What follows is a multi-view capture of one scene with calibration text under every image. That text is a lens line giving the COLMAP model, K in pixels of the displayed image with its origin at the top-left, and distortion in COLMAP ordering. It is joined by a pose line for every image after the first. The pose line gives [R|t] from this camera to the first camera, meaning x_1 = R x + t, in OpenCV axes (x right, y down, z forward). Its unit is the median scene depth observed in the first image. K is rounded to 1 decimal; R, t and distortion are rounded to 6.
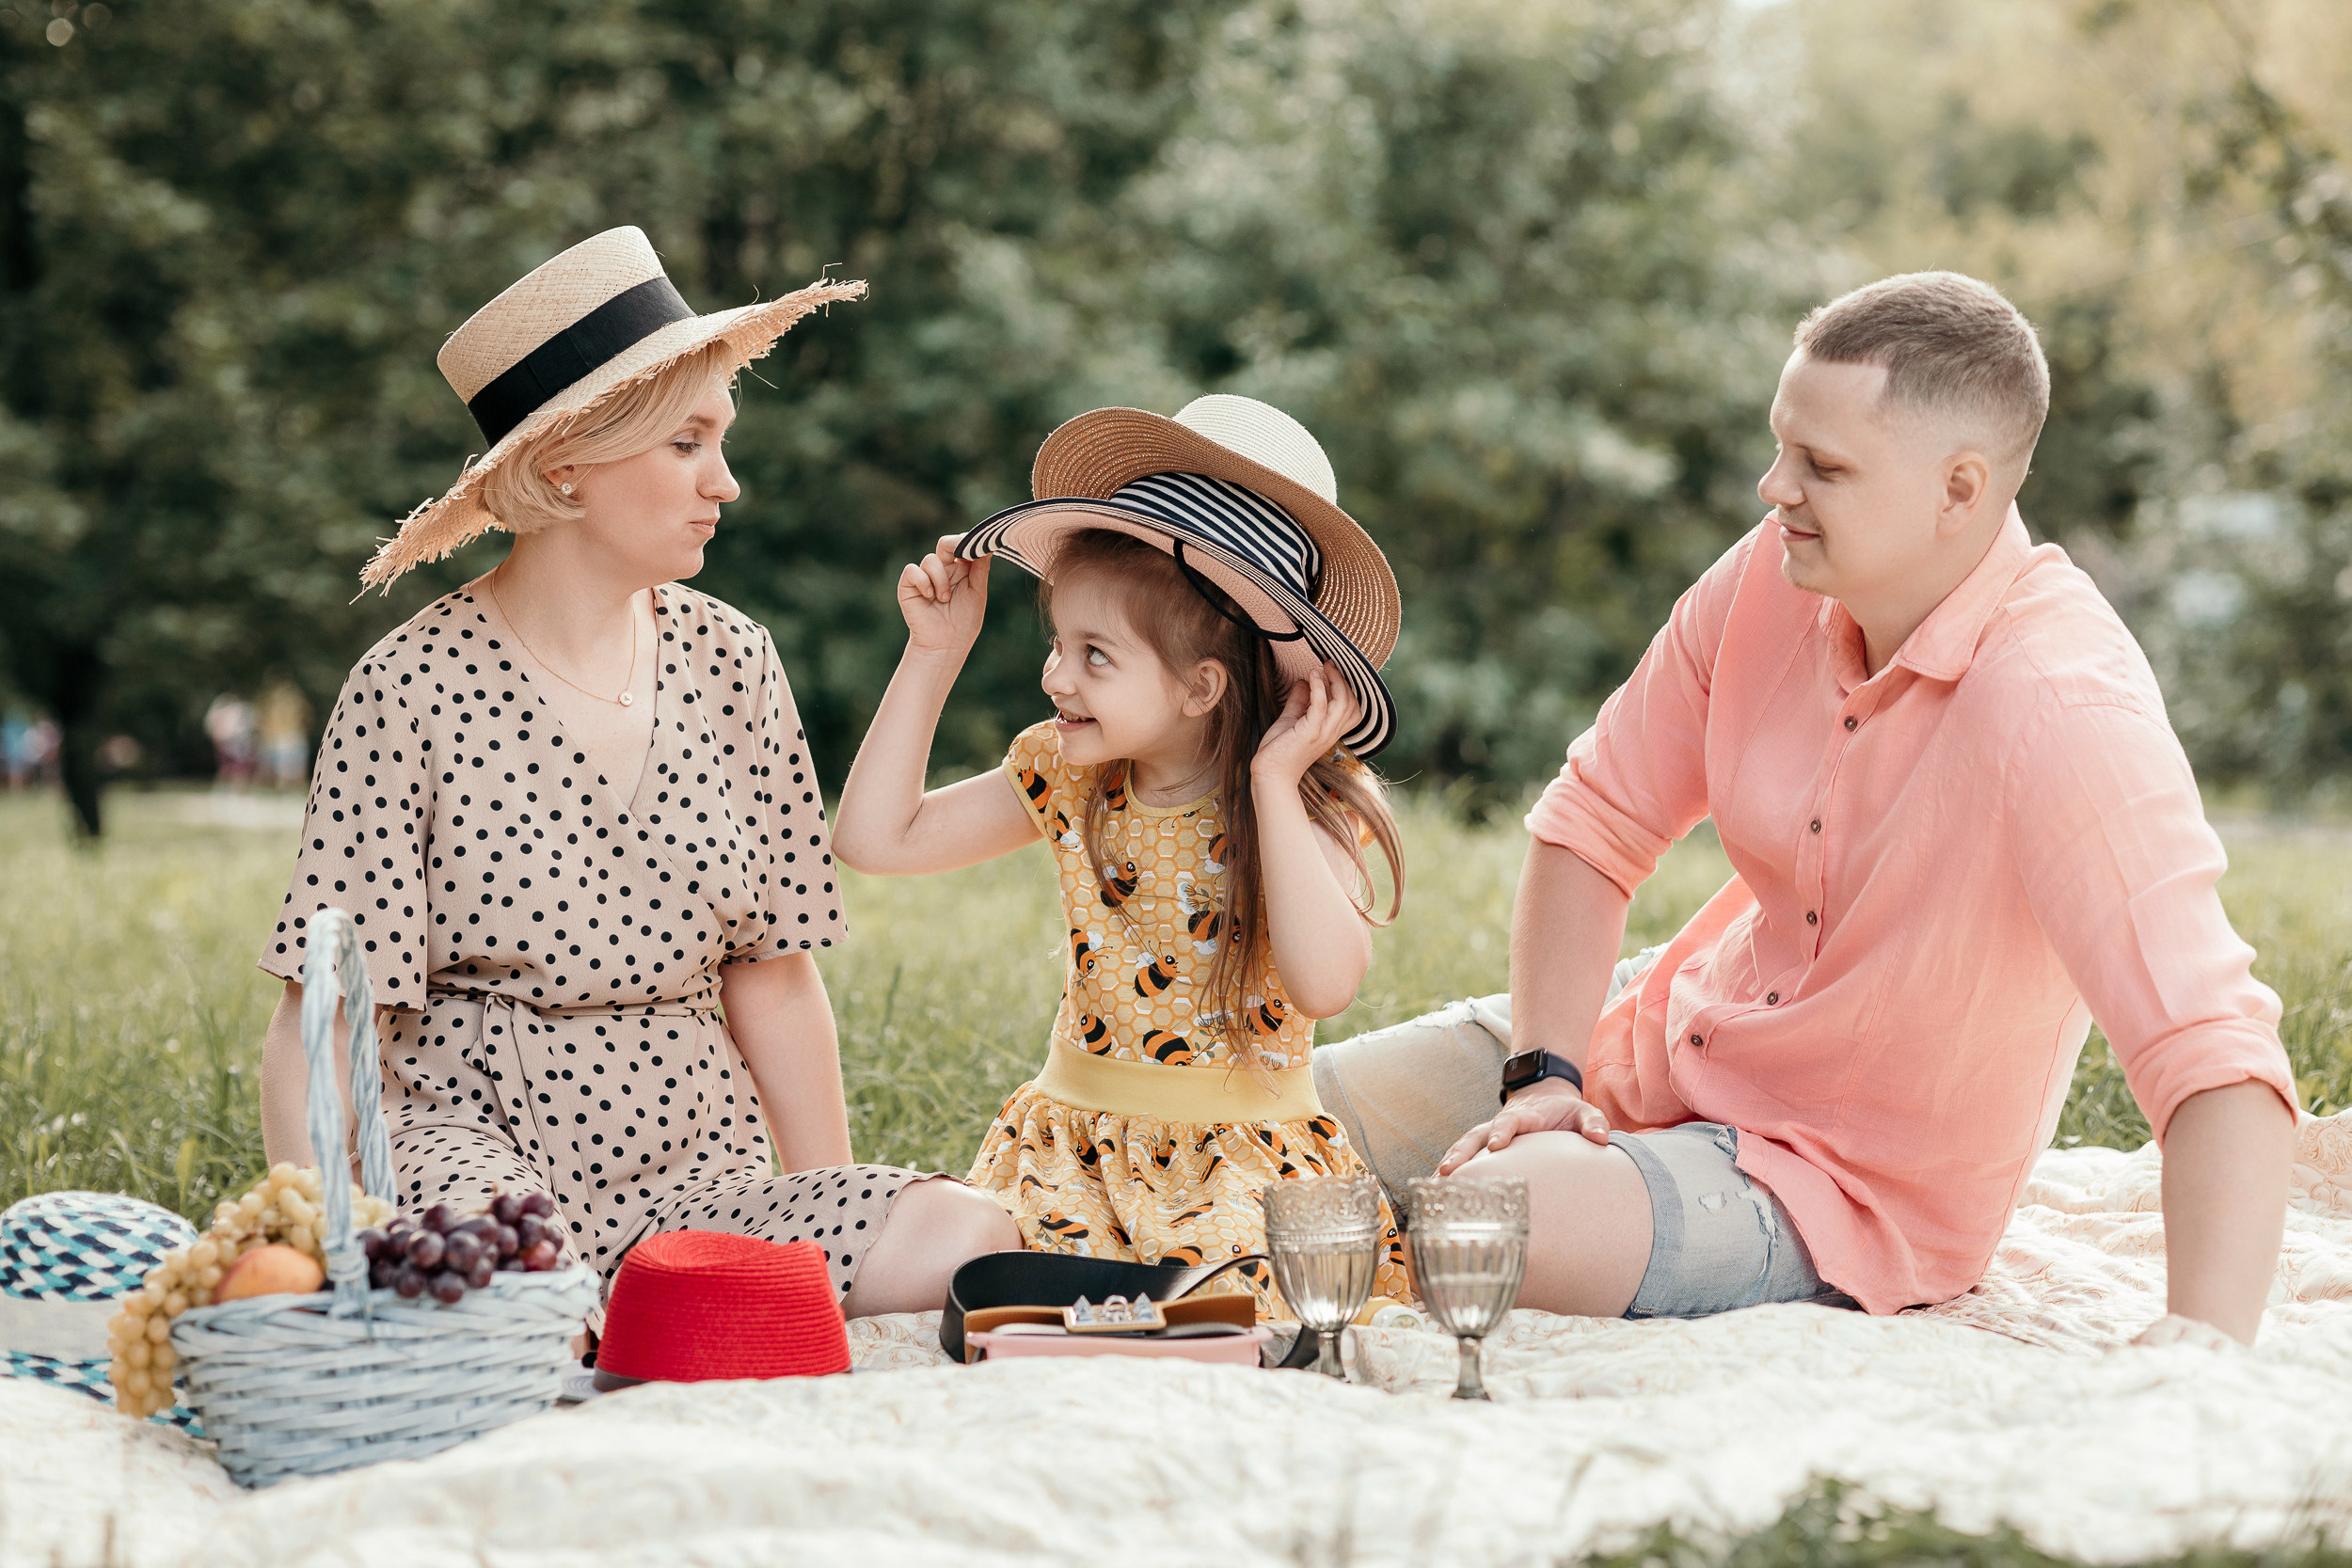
lens RADIAL K [[5691.6, 0, 1181.4], [0, 5691.6, 788.3], [0, 0, 1]] dist [-0.017766, 1.228336]
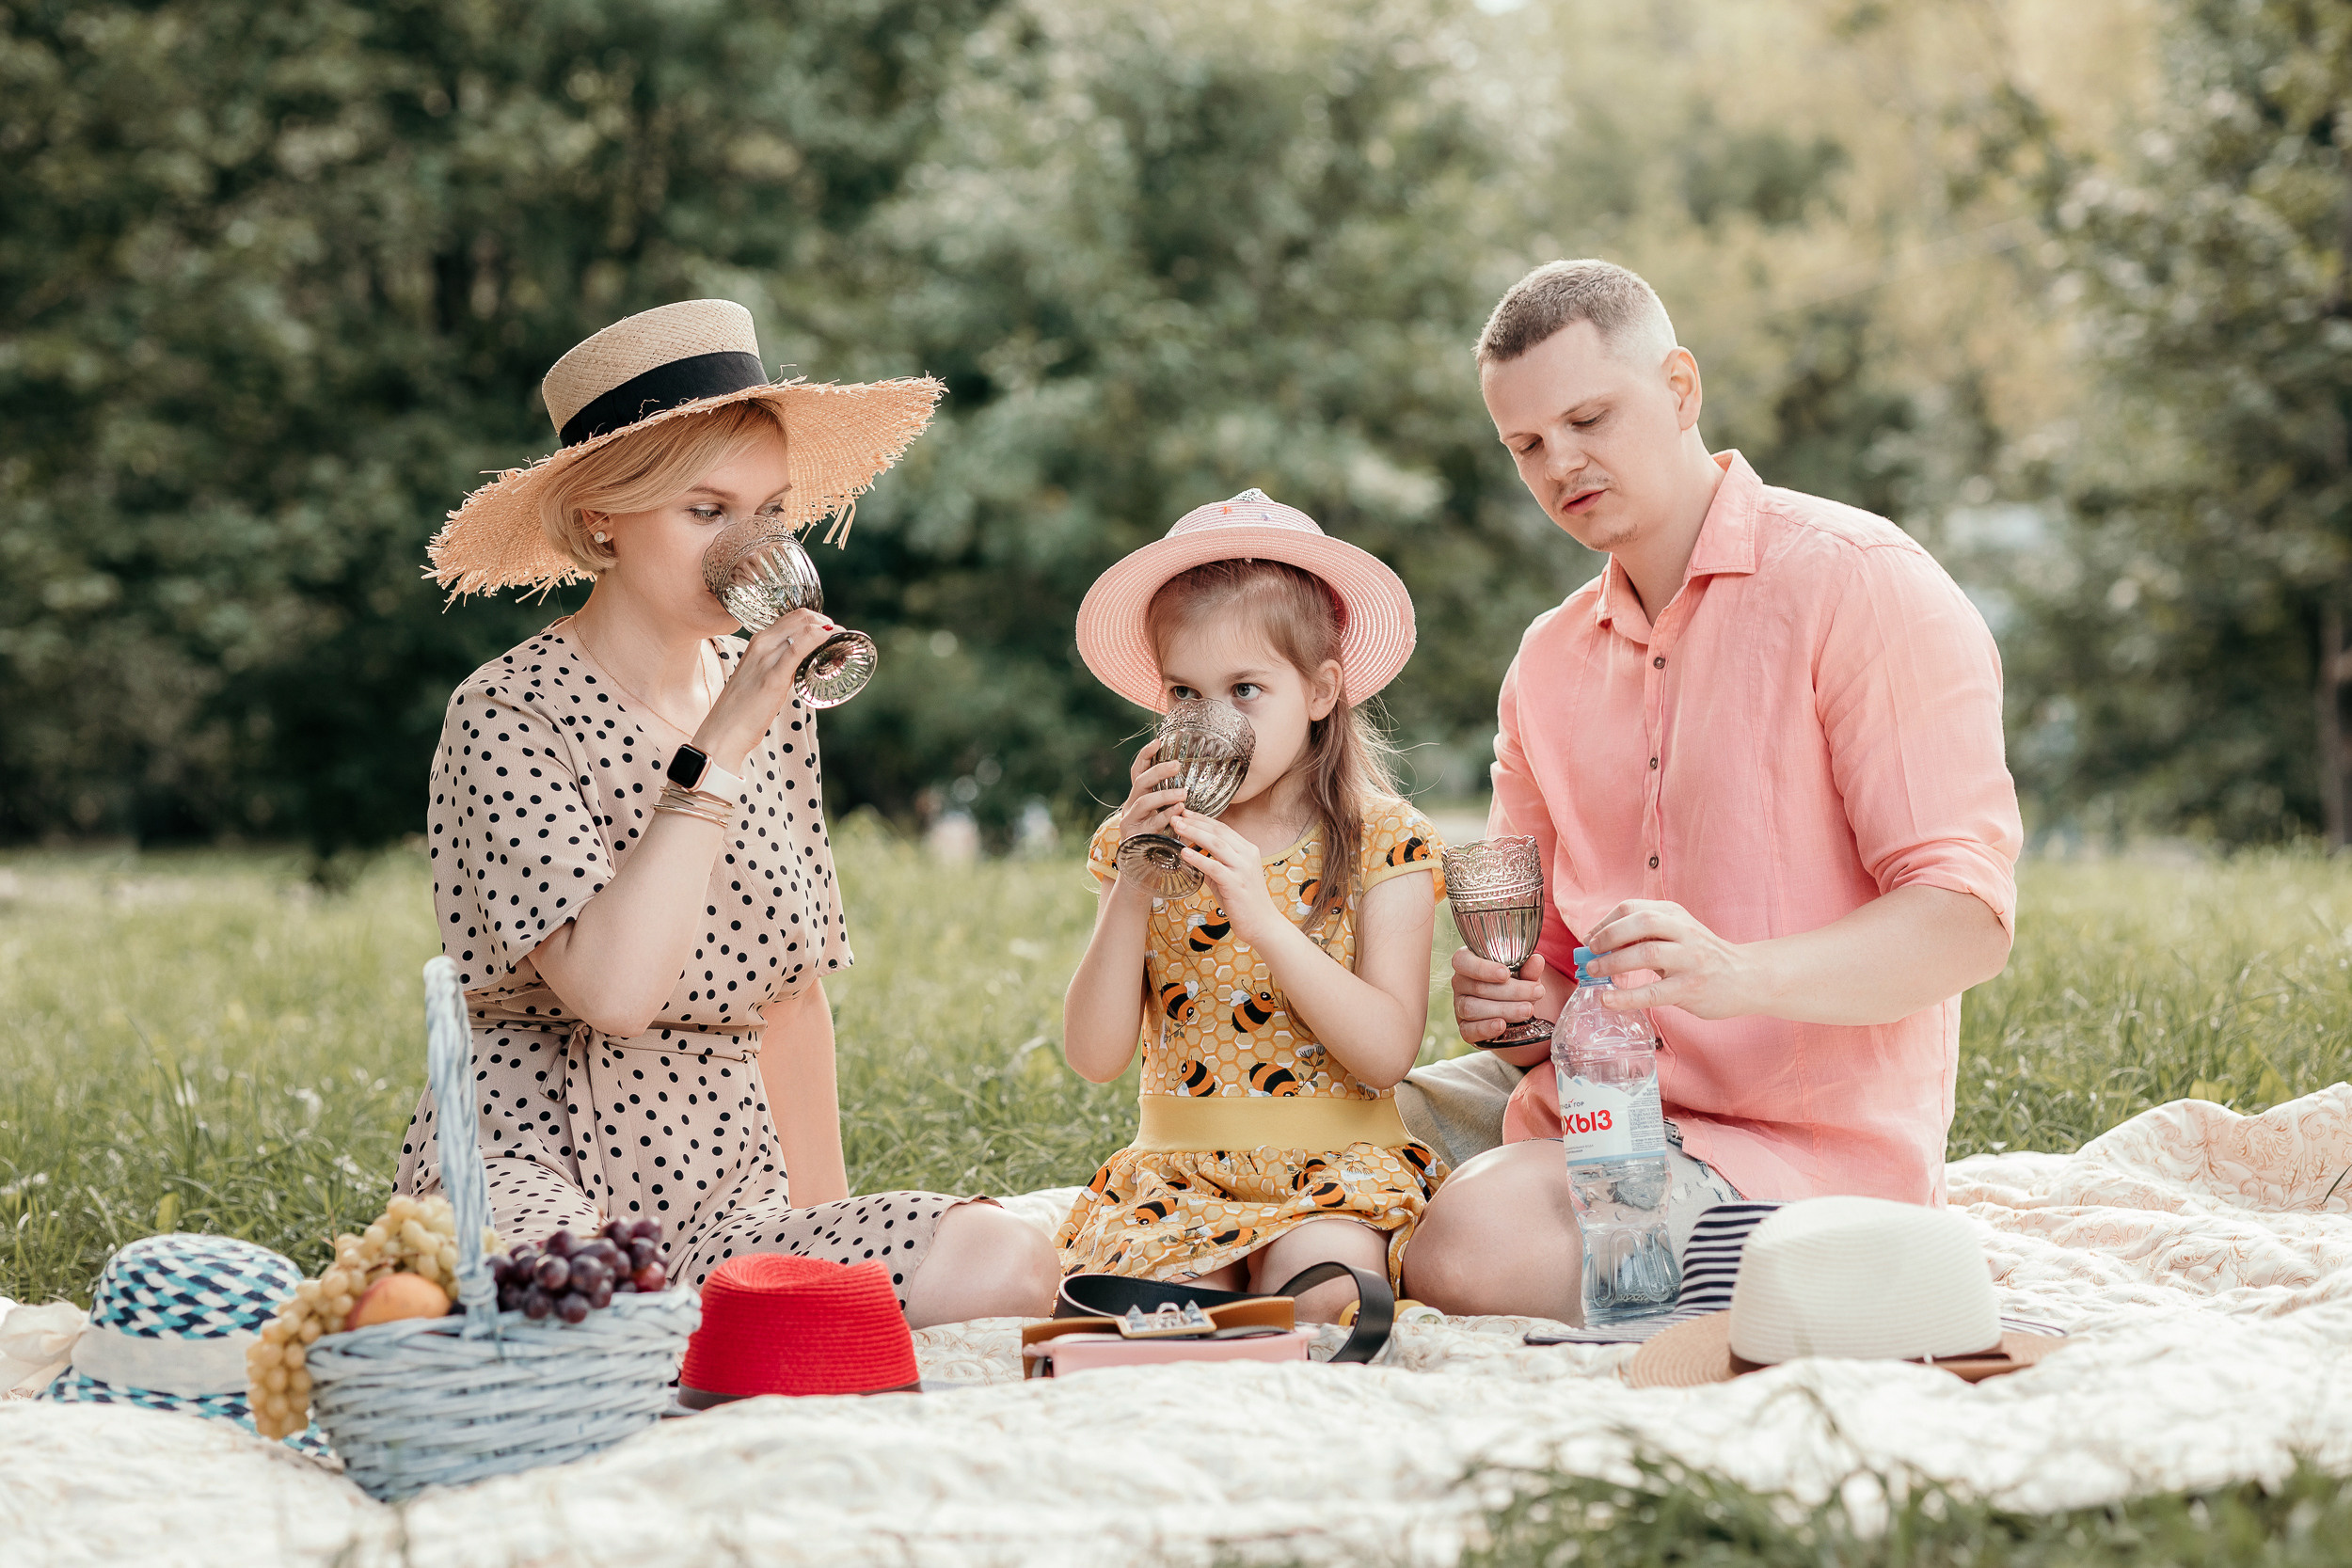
lens RADIAL K [[5975.3, 0, 1176.8], [0, 5975.3, 786.3], [0, 0, 1]] dist [-0.064532, 0.814216]
pose [[0.998452, -0.024227, 0.050065, -0.063890], [0.024585, 0.999676, -0.006545, 0.000052], [-0.049891, 0.007765, 0.998725, -0.113504]]
